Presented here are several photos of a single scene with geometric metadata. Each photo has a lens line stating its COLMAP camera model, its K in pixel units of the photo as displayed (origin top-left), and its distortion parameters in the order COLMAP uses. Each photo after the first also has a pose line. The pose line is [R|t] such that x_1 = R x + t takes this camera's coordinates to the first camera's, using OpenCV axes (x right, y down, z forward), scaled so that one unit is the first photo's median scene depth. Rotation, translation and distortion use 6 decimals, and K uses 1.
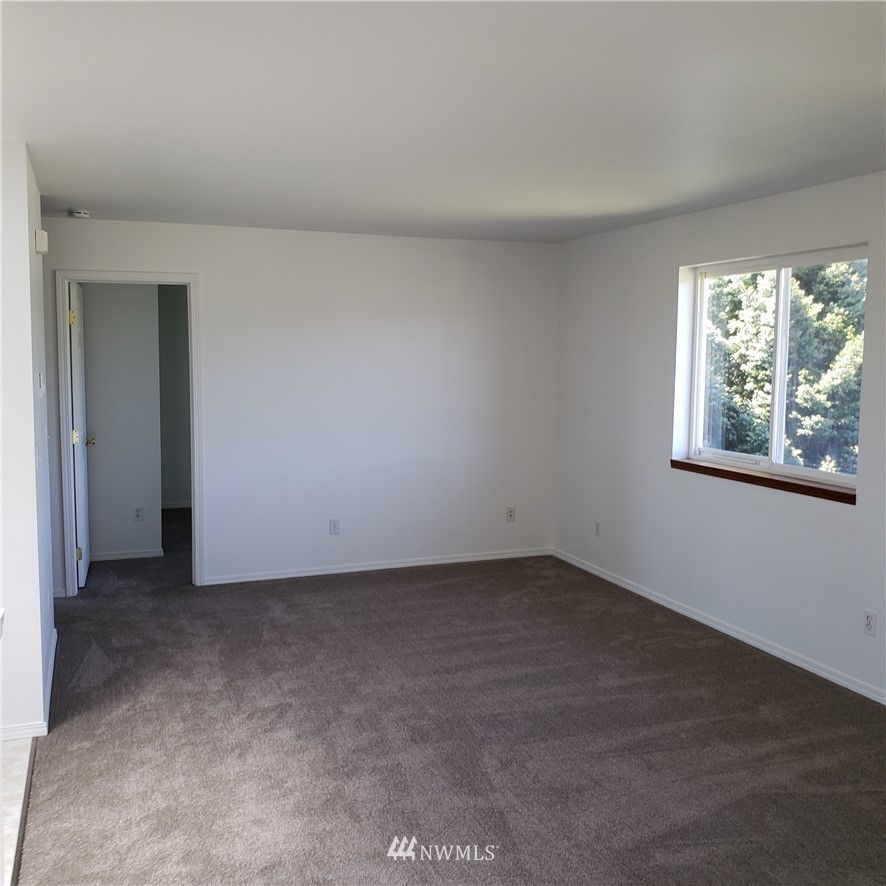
lens RADIAL K [[897.7, 0, 443.0], [0, 897.7, 443.0], [0, 0, 1]] dist [0.296991, -0.754815]
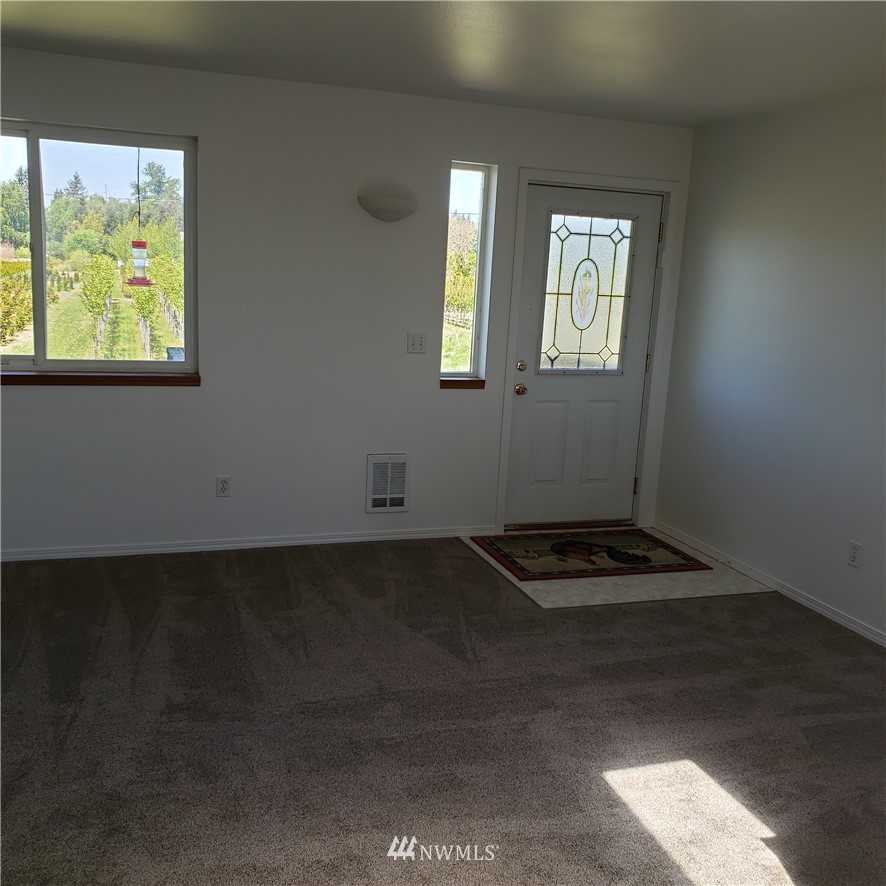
lens RADIAL K [[897.7, 0, 443.0], [0, 897.7, 443.0], [0, 0, 1]] dist [0.296991, -0.754815]
pose [[0.047275, -0.186609, 0.981296, -0.704050], [0.050820, 0.981572, 0.184214, -0.058940], [-0.997588, 0.041160, 0.055887, 0.753810]]
